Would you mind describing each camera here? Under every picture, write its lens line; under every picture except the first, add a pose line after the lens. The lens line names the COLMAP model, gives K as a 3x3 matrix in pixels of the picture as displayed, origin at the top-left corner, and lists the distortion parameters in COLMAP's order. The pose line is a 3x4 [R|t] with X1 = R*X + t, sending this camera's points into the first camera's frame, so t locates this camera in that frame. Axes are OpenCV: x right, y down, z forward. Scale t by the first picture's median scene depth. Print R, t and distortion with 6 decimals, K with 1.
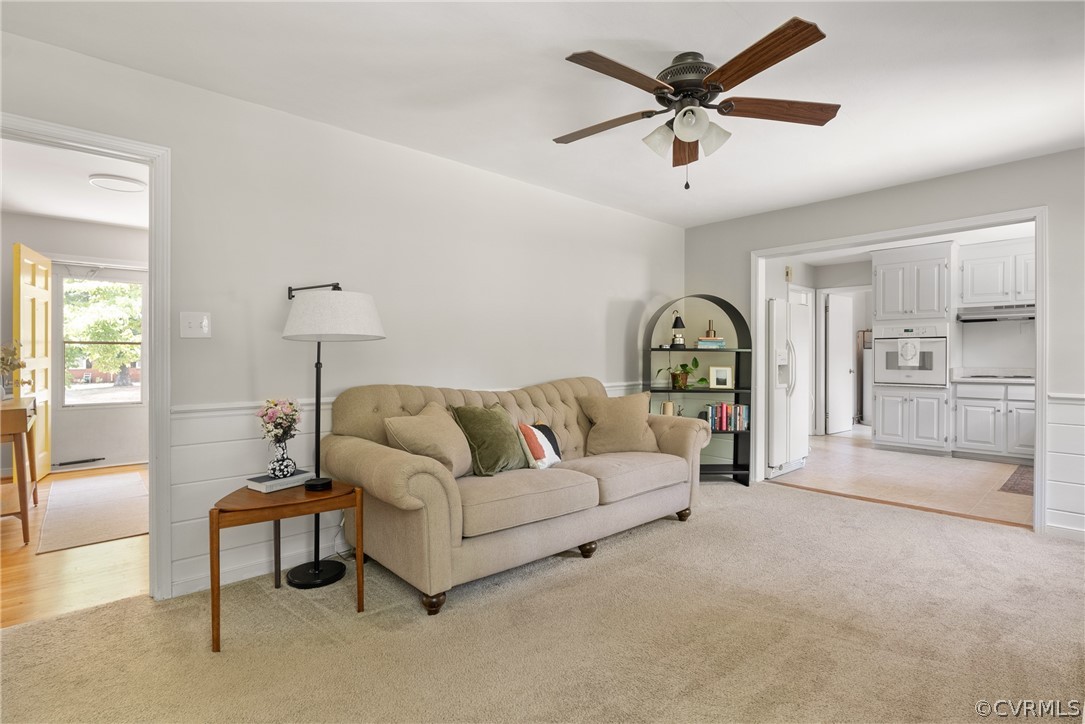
lens RADIAL K [[525.8, 0, 548.6], [0, 525.8, 357.5], [0, 0, 1]] dist [-0.001502, 0.001721]
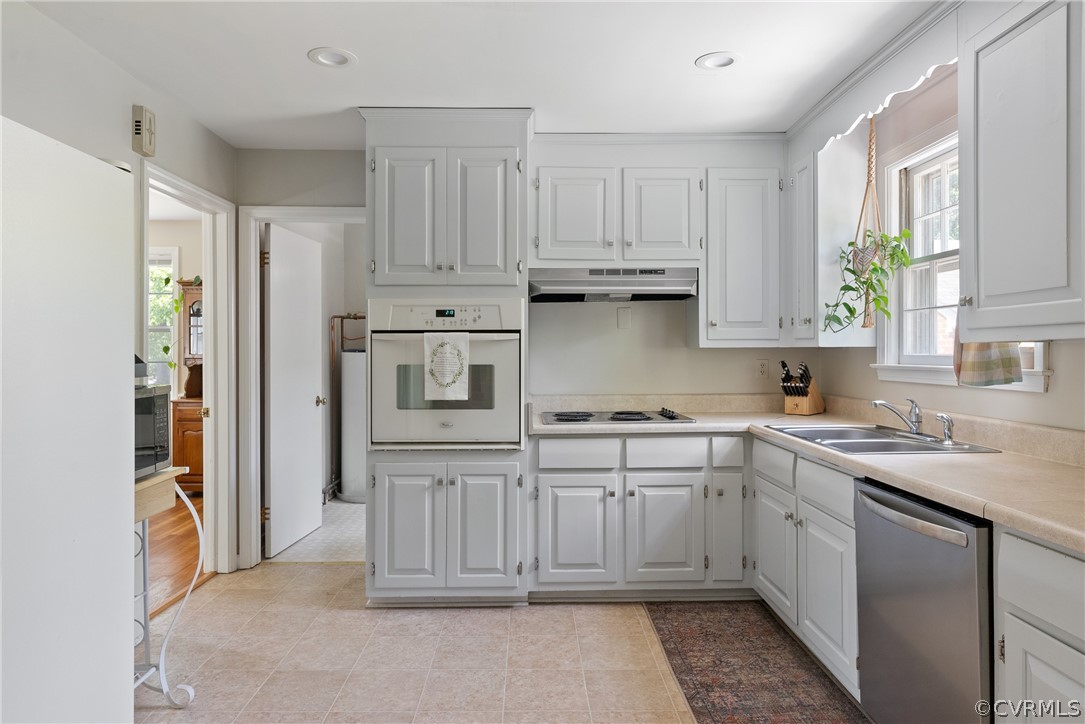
lens RADIAL K [[677.2, 0, 546.0], [0, 677.2, 351.3], [0, 0, 1]] dist [0.002737, 0.001129]
pose [[0.667242, 0.000655, 0.744841, 0.359371], [0.004289, 0.999980, -0.004722, -0.019580], [-0.744829, 0.006345, 0.667226, 0.615937]]
